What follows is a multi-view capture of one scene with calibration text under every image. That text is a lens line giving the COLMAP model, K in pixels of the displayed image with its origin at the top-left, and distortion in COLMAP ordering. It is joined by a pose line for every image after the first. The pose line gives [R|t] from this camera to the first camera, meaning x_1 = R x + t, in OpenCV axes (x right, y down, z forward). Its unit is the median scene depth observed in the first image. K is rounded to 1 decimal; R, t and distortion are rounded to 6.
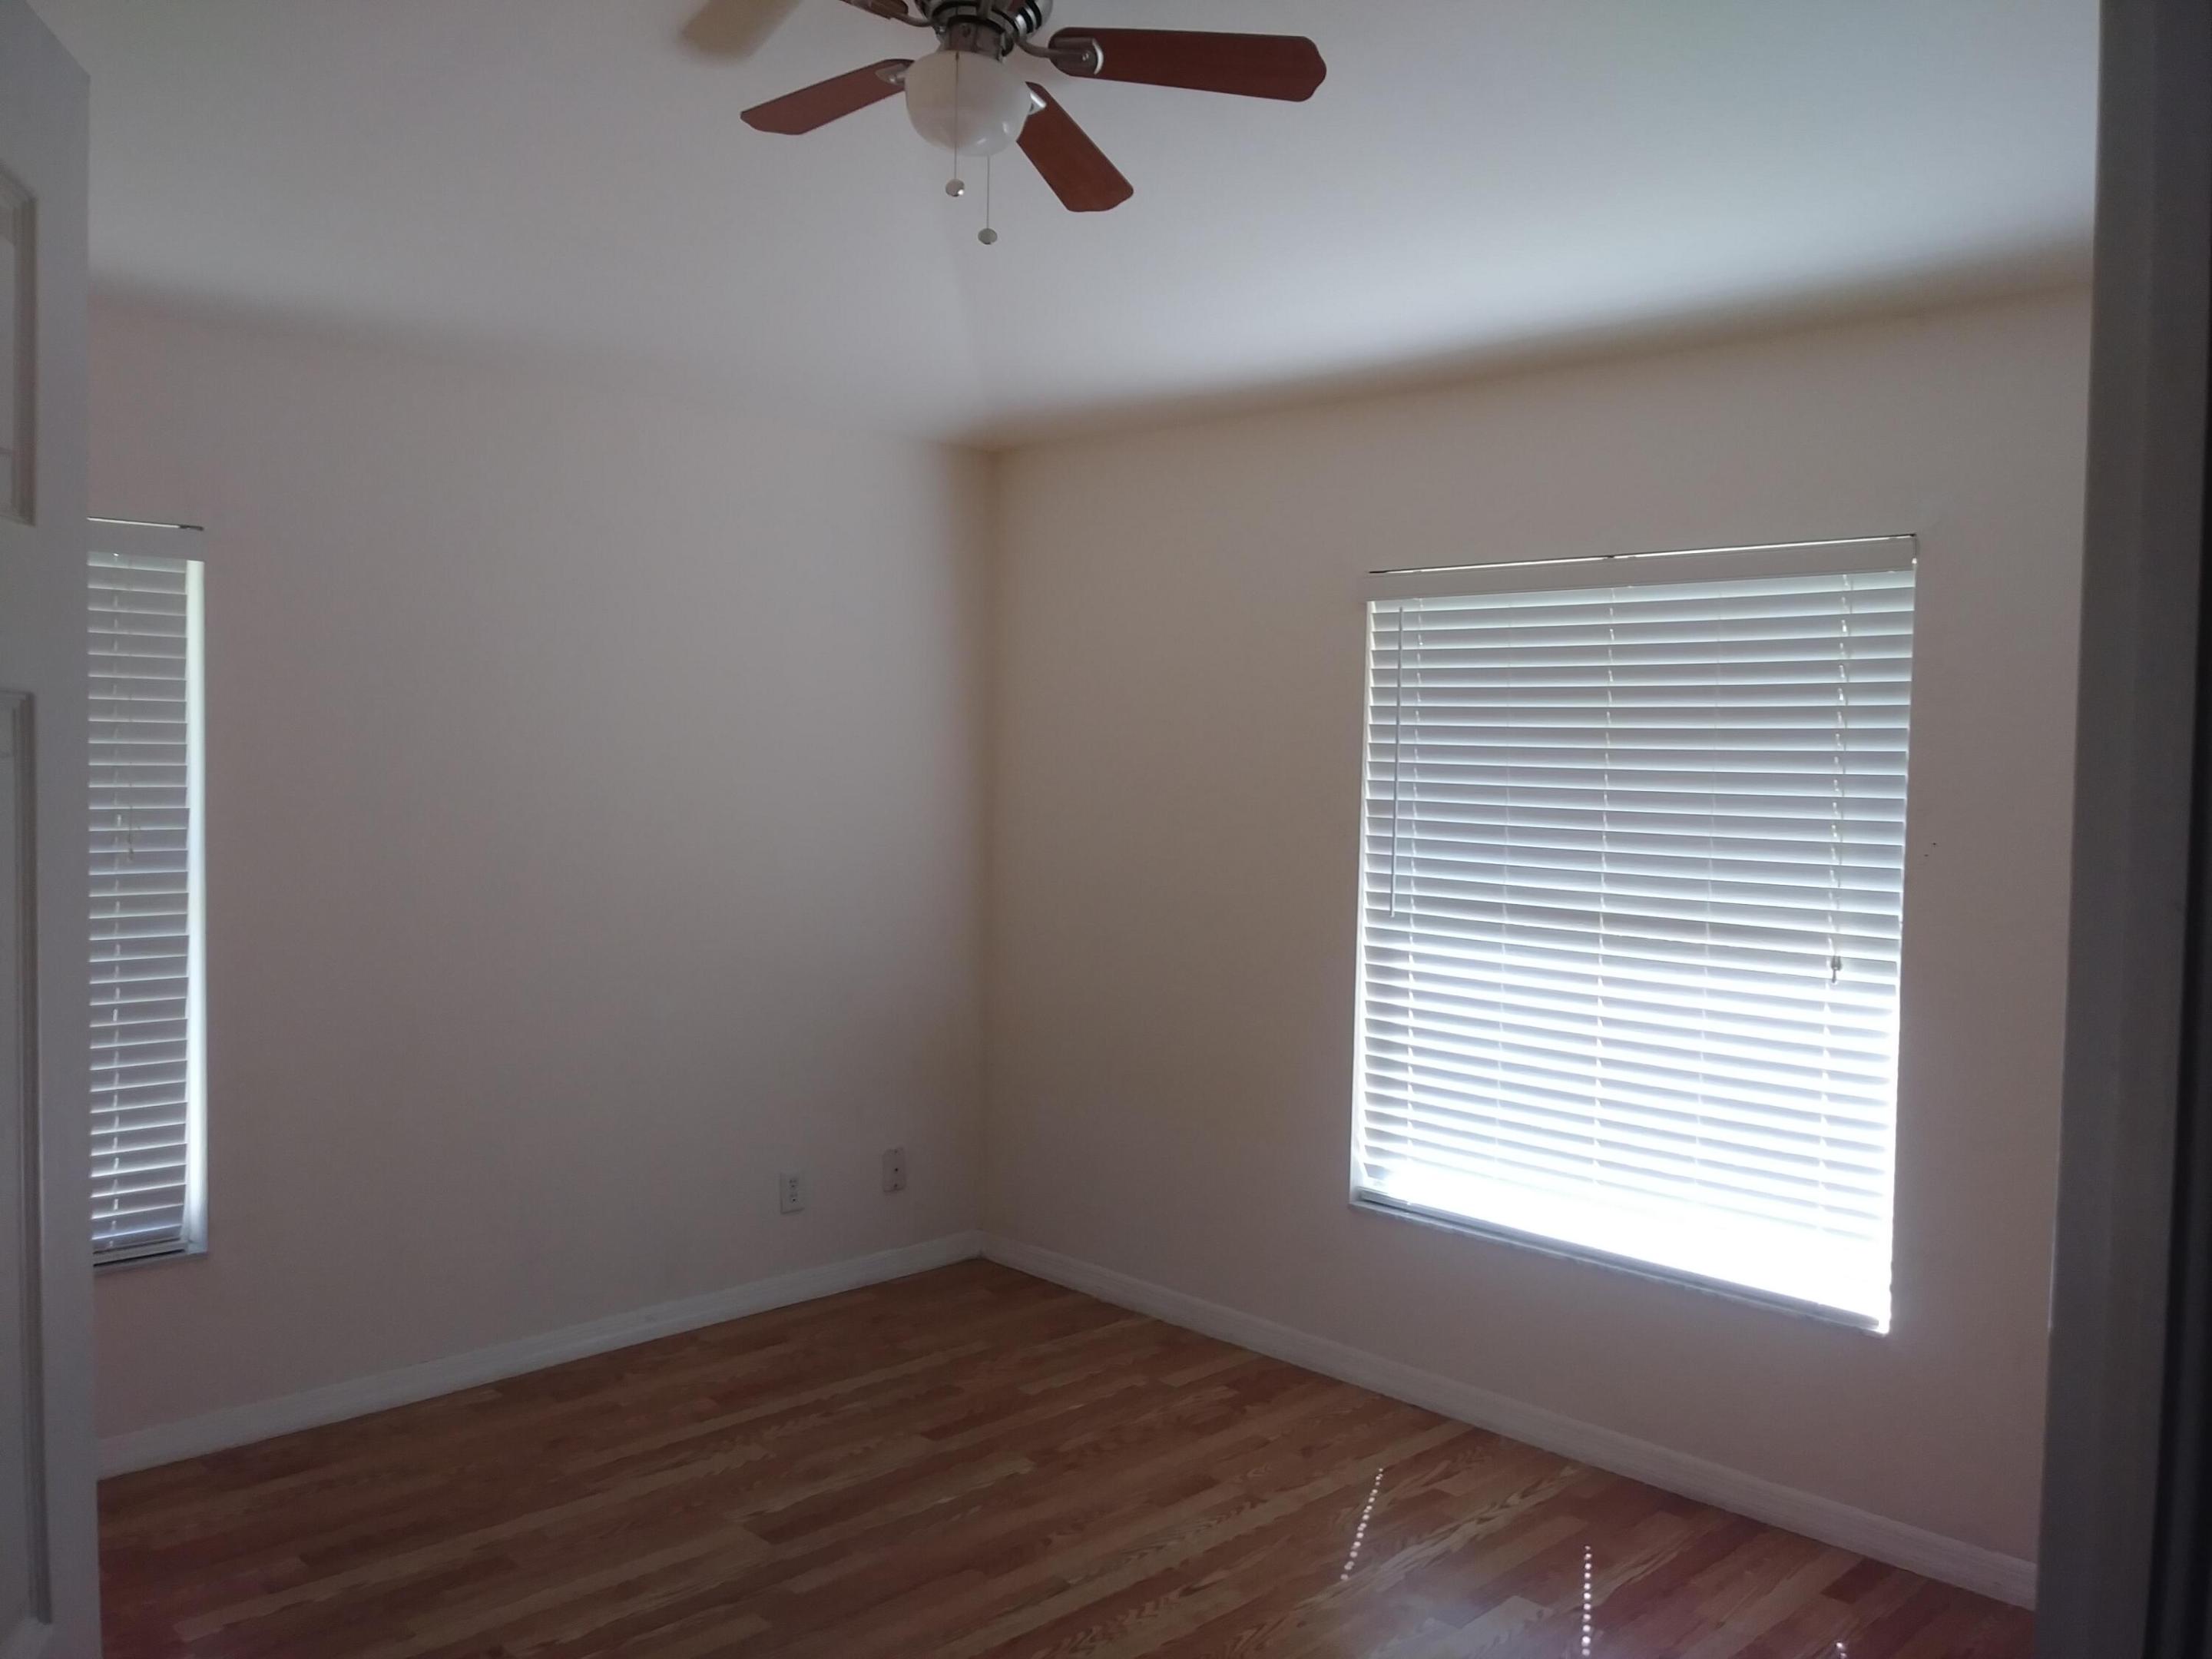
lens RADIAL K [[1728.8, 0, 1107.1], [0, 1728.8, 833.2], [0, 0, 1]] dist [-0.001163, -0.022988]
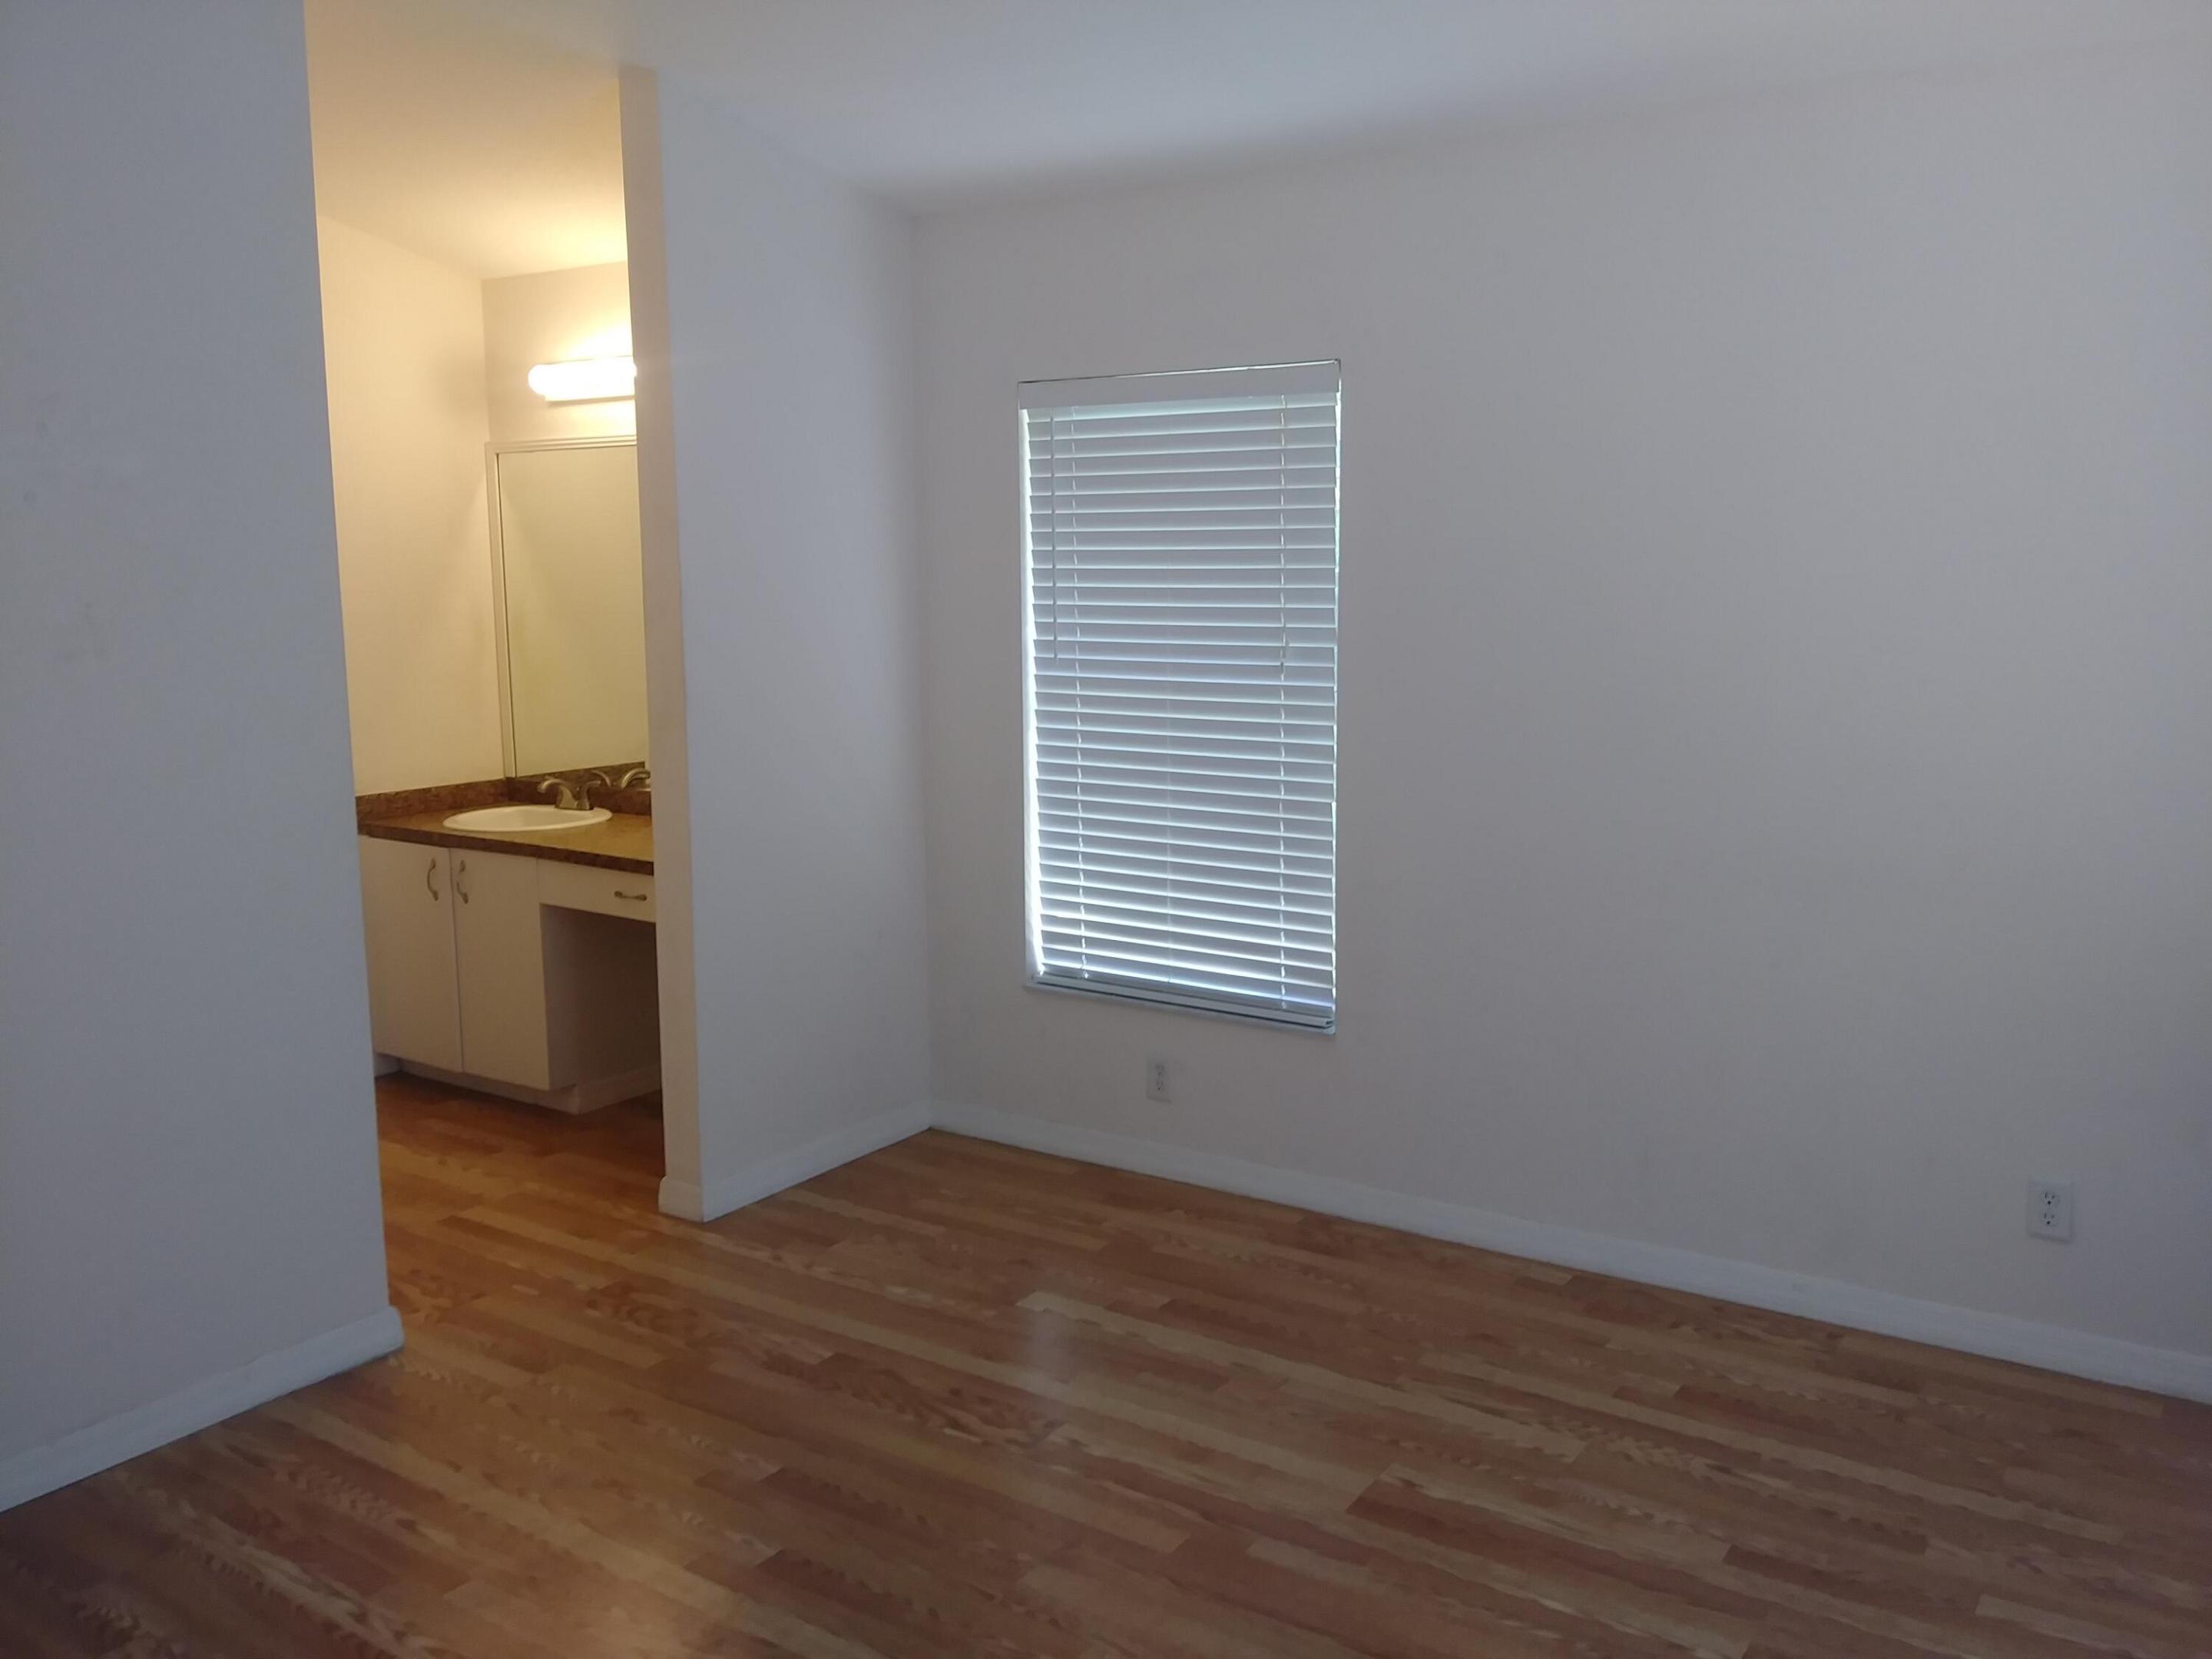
lens RADIAL K [[1728.8, 0, 1106.6], [0, 1728.8, 821.2], [0, 0, 1]] dist [-0.001163, -0.022988]
pose [[0.213504, 0.125604, -0.968834, 0.474000], [-0.042619, 0.991954, 0.119210, -0.015980], [0.976012, 0.015839, 0.217139, 0.591363]]
